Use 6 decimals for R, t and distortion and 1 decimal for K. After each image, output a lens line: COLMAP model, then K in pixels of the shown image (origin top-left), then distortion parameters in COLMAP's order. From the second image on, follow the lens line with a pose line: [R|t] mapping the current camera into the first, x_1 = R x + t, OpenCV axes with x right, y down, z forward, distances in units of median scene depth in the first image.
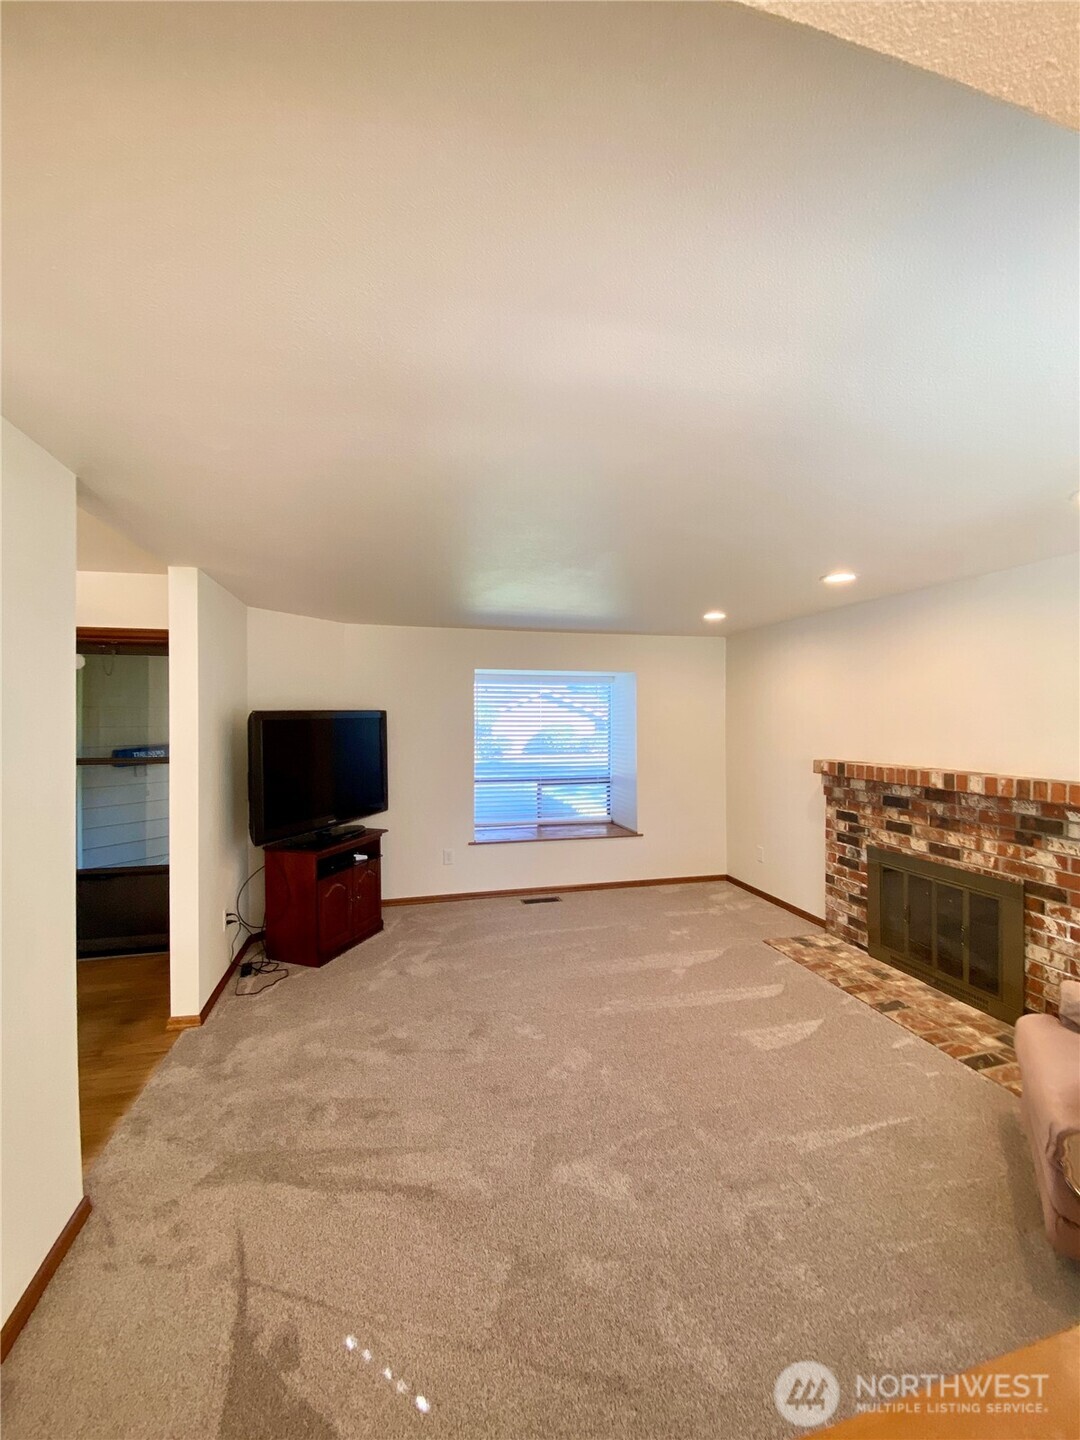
lens RADIAL K [[582.6, 0, 536.9], [0, 582.6, 717.9], [0, 0, 1]] dist [-0.016932, 0.000018]
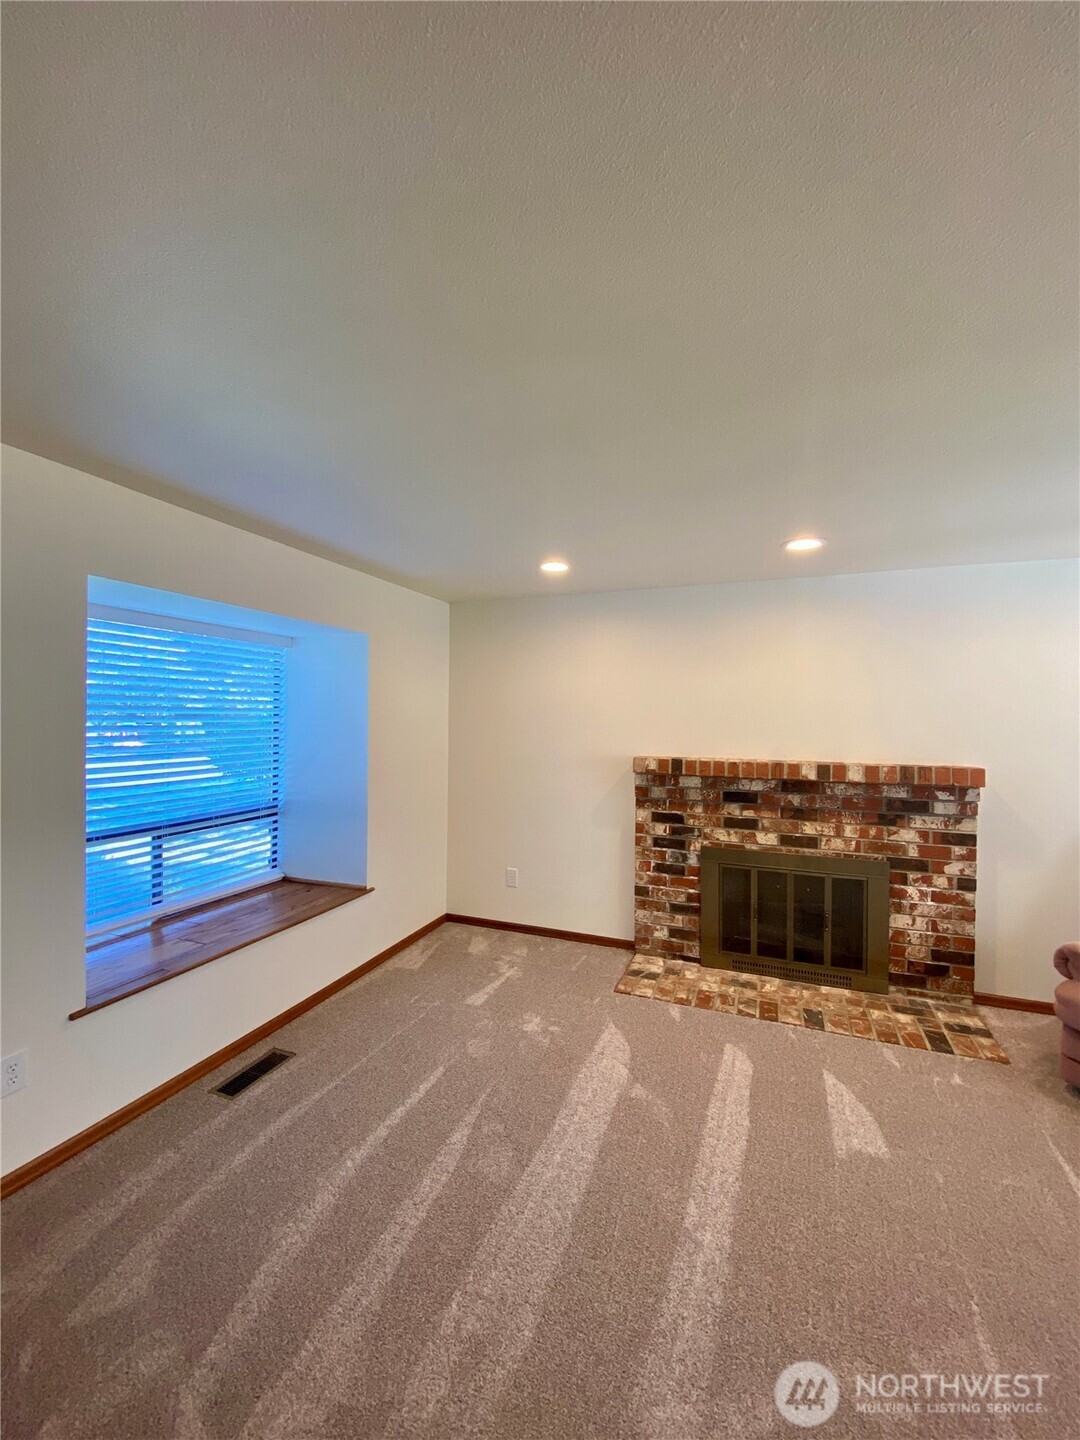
lens RADIAL K [[598.9, 0, 543.3], [0, 598.9, 716.3], [0, 0, 1]] dist [0.031600, -0.025507]
pose [[0.572944, -0.009012, 0.819545, -0.392427], [-0.006568, 0.999857, 0.015586, -0.001184], [-0.819568, -0.014312, 0.572803, 0.728018]]
